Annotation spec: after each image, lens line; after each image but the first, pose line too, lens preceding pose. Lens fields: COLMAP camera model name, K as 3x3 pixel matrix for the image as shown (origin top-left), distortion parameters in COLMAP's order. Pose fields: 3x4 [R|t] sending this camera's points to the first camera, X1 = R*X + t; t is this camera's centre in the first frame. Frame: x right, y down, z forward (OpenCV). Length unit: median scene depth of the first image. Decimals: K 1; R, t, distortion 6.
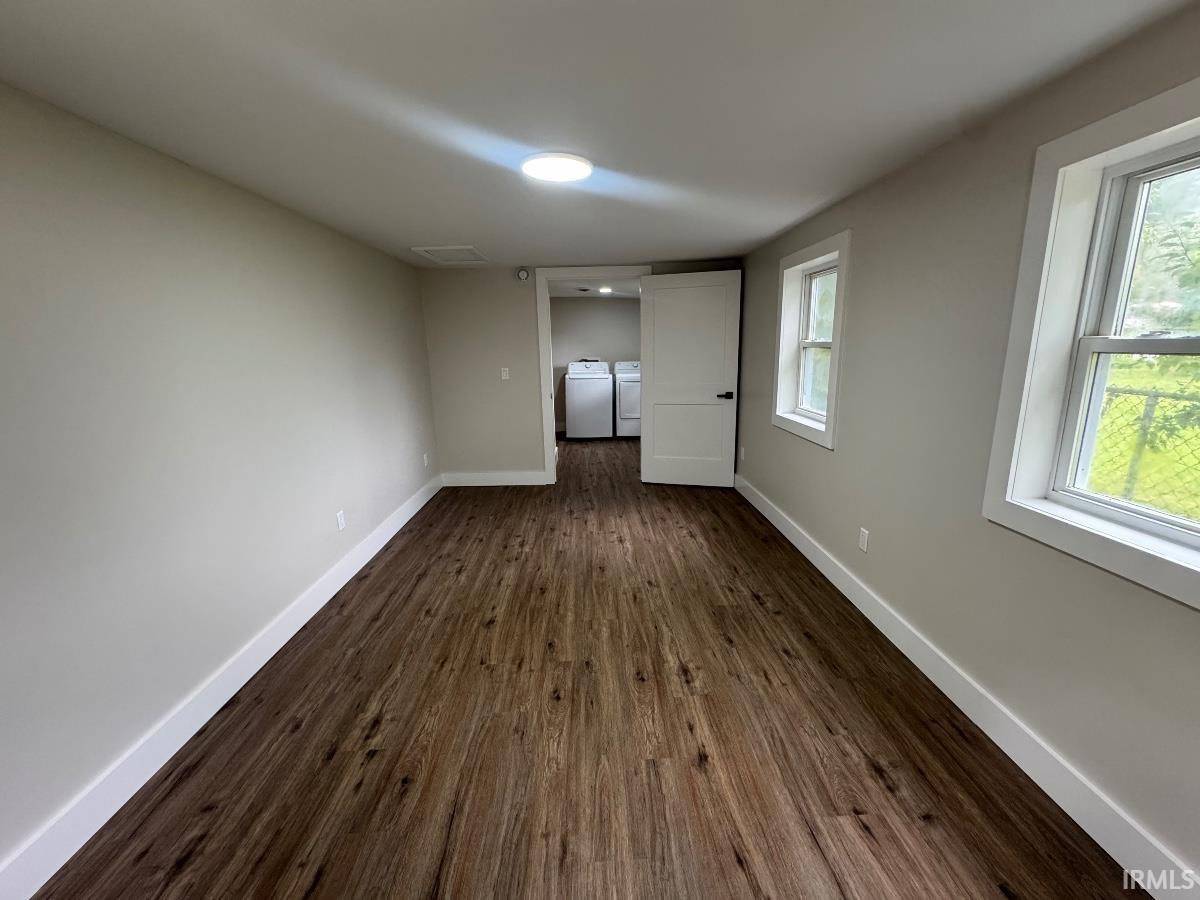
lens RADIAL K [[482.3, 0, 598.1], [0, 482.3, 446.6], [0, 0, 1]] dist [-0.005008, 0.000574]
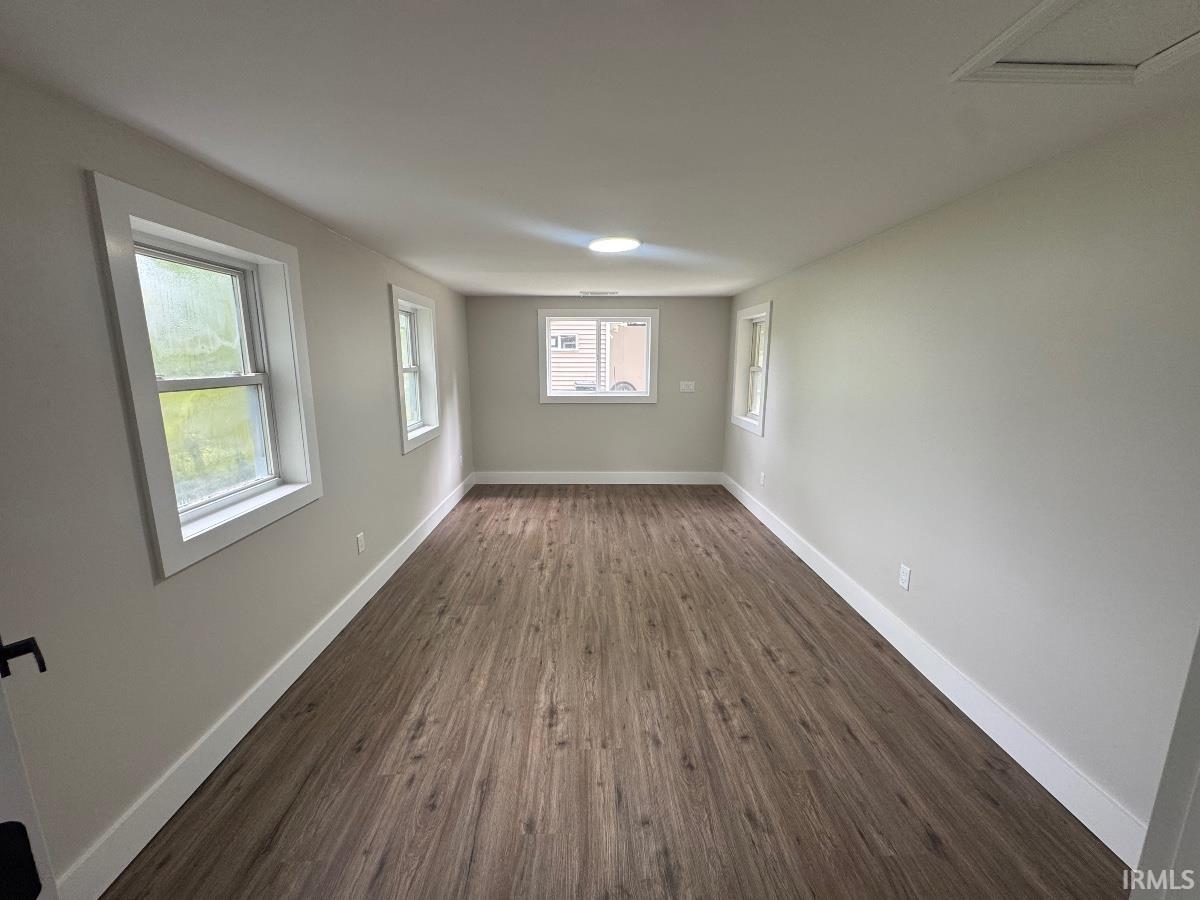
lens RADIAL K [[482.3, 0, 598.2], [0, 482.3, 447.8], [0, 0, 1]] dist [-0.005008, 0.000574]
pose [[-0.999737, 0.021944, 0.006646, -0.023137], [0.022813, 0.922936, 0.384277, -0.391823], [0.002299, 0.384328, -0.923194, 1.740588]]
